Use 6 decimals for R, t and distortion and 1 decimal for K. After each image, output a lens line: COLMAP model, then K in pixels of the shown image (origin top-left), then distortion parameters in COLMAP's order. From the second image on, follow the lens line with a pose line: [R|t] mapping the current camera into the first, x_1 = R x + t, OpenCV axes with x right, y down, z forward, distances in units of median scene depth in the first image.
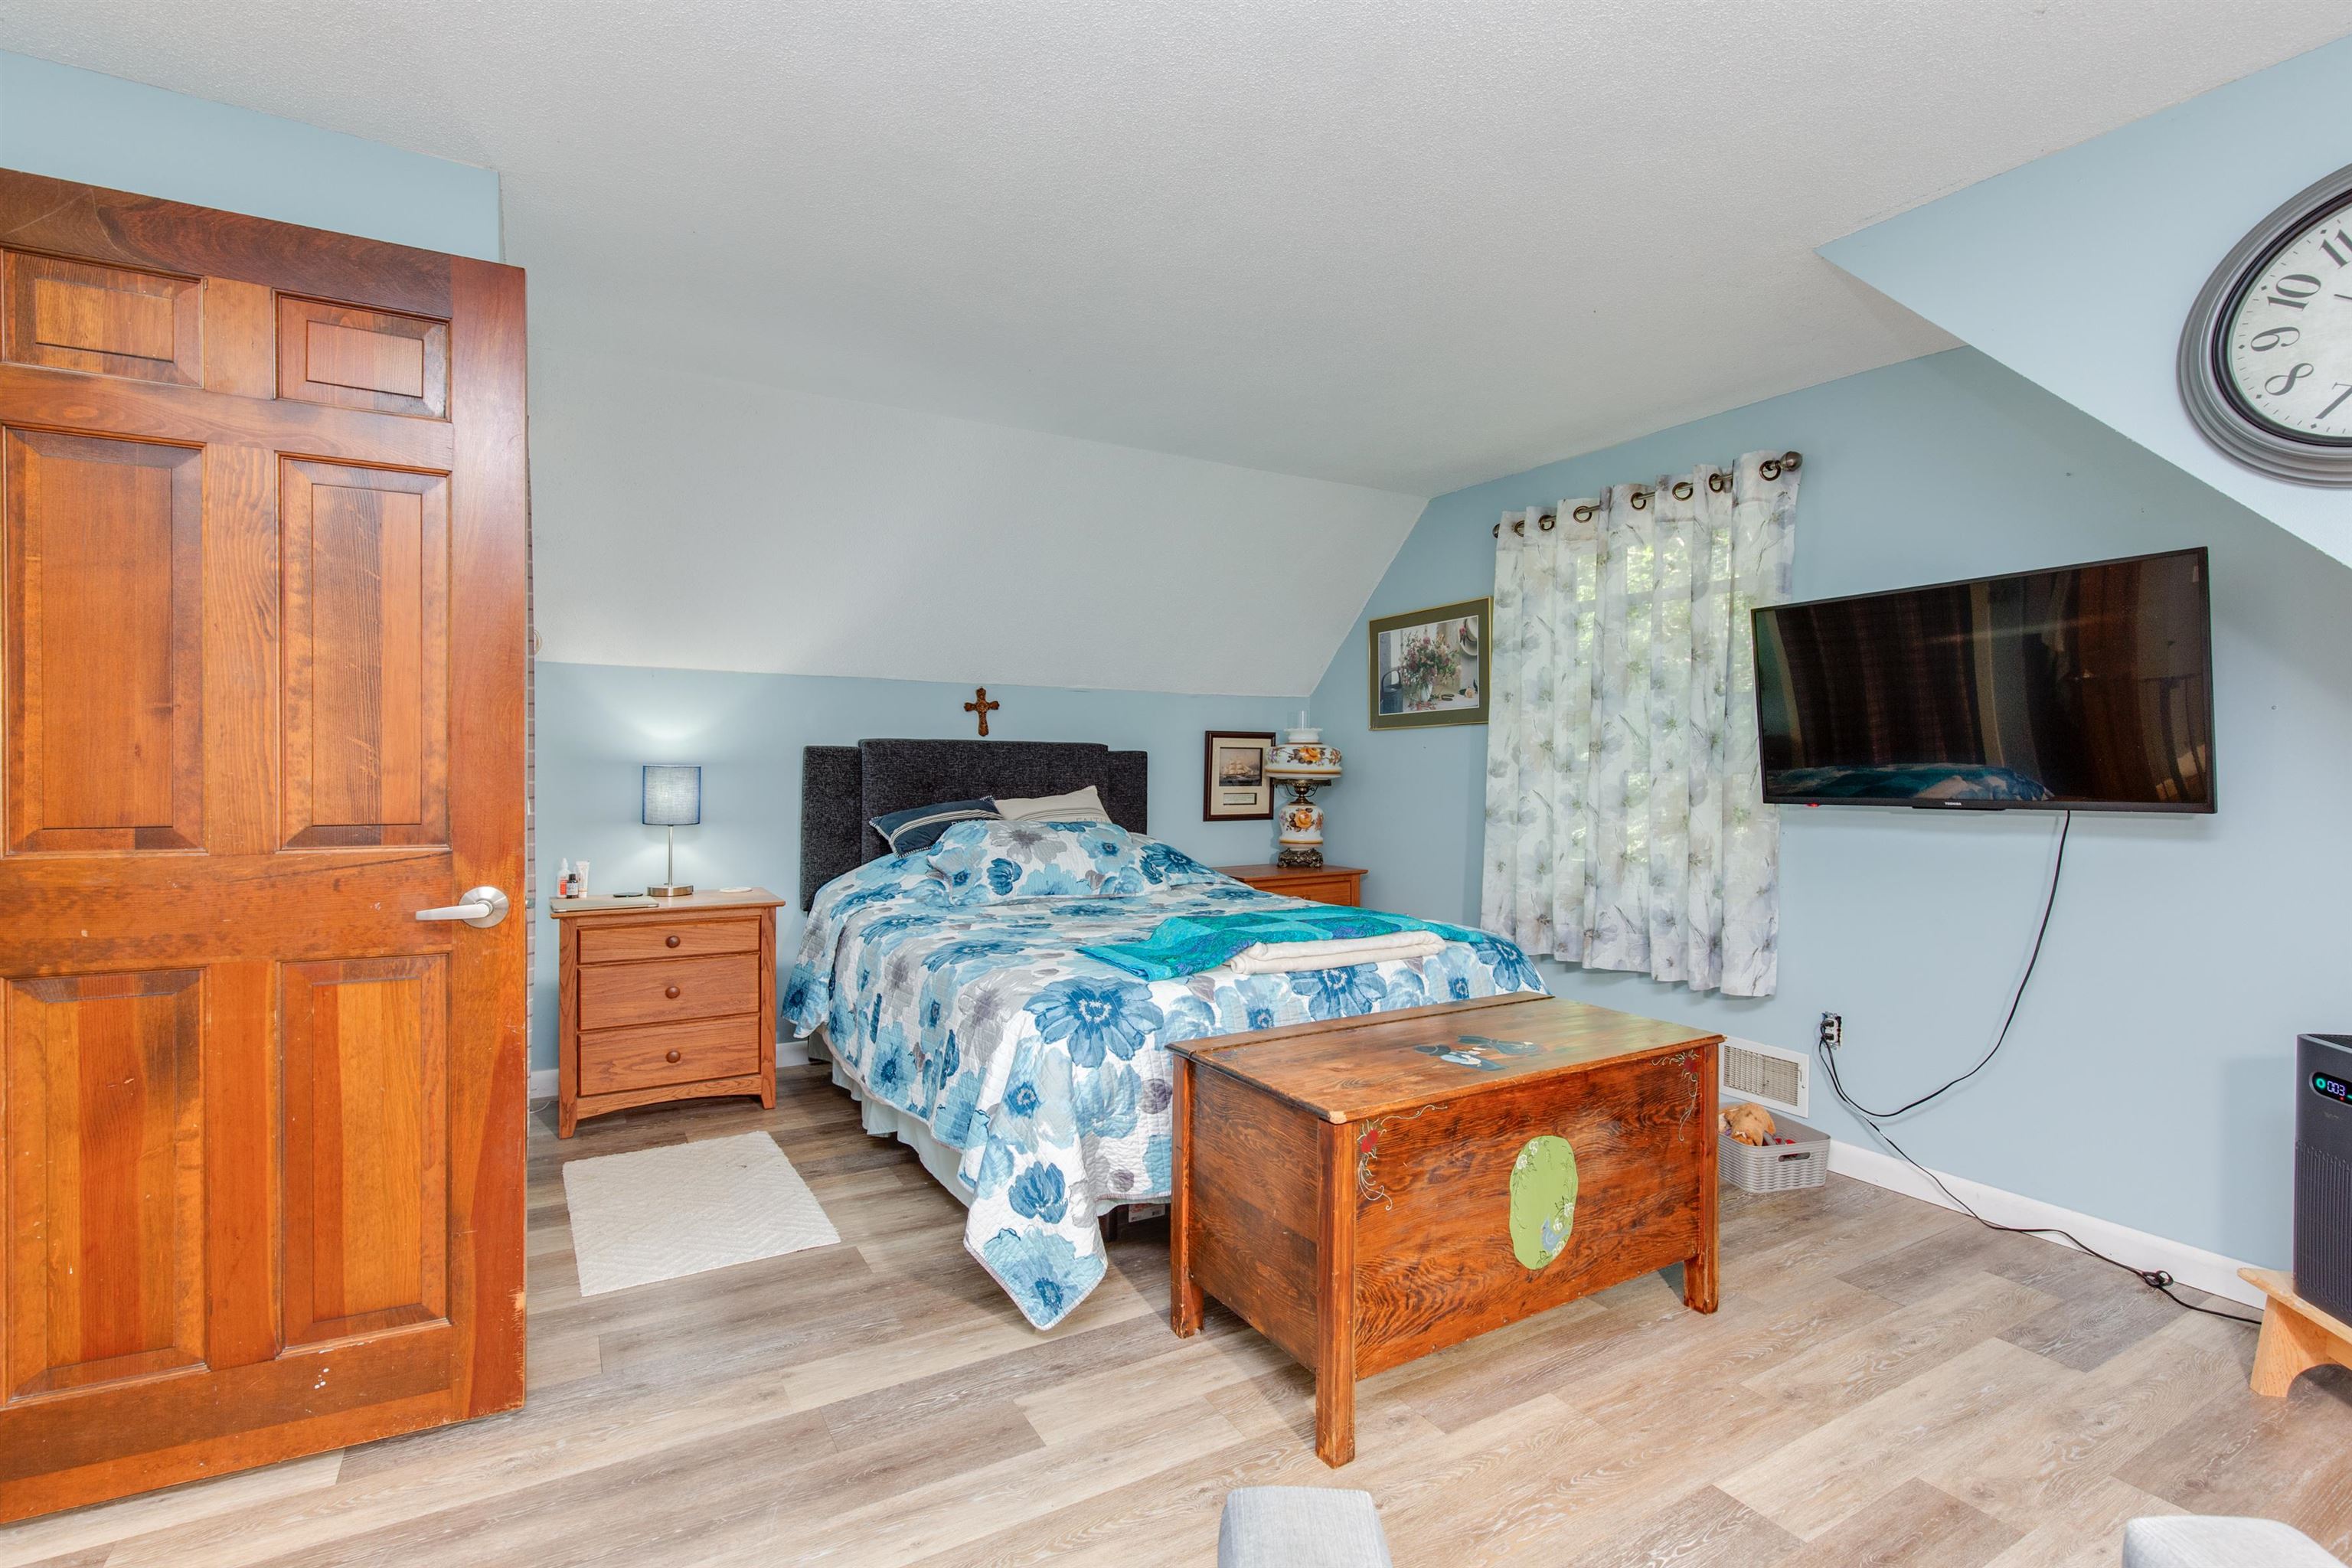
lens RADIAL K [[1094.1, 0, 1169.4], [0, 1094.1, 780.3], [0, 0, 1]] dist [0.004123, -0.000265]
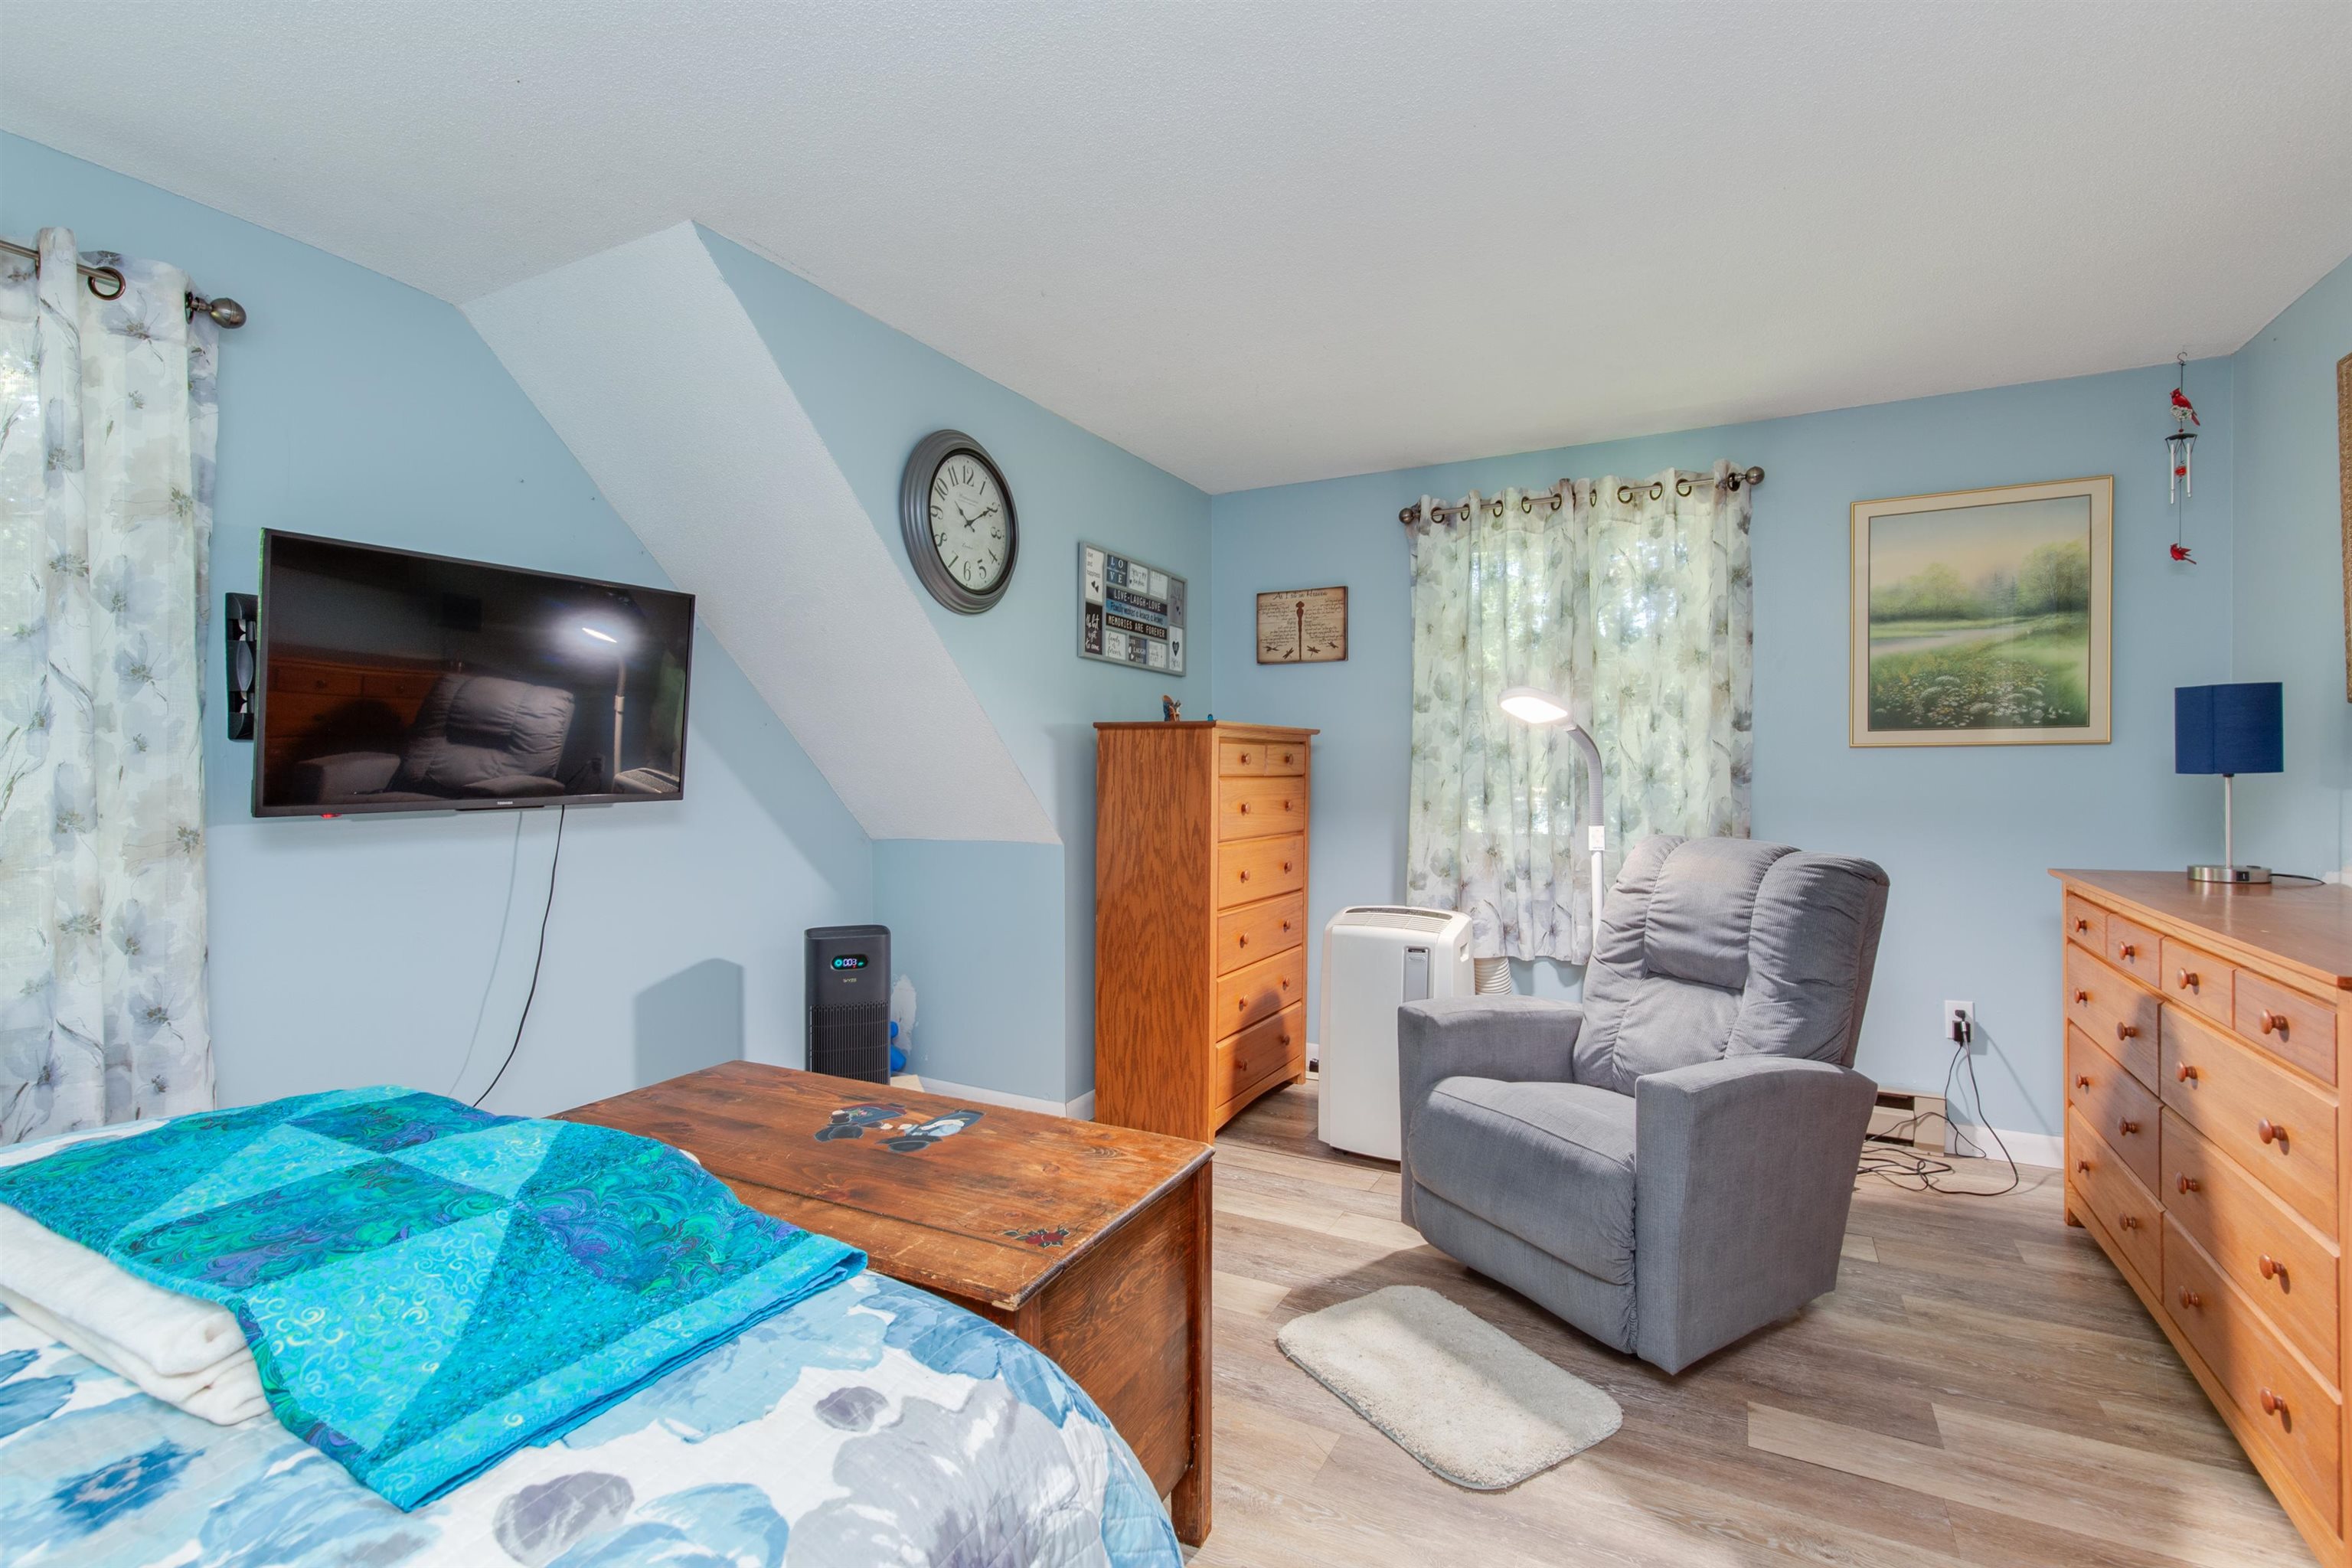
lens RADIAL K [[1094.1, 0, 1169.4], [0, 1094.1, 780.3], [0, 0, 1]] dist [0.004123, -0.000265]
pose [[-0.507624, 0.001500, 0.861577, -0.365122], [-0.000753, 0.999997, -0.002185, 0.005623], [-0.861578, -0.001758, -0.507622, 0.918289]]
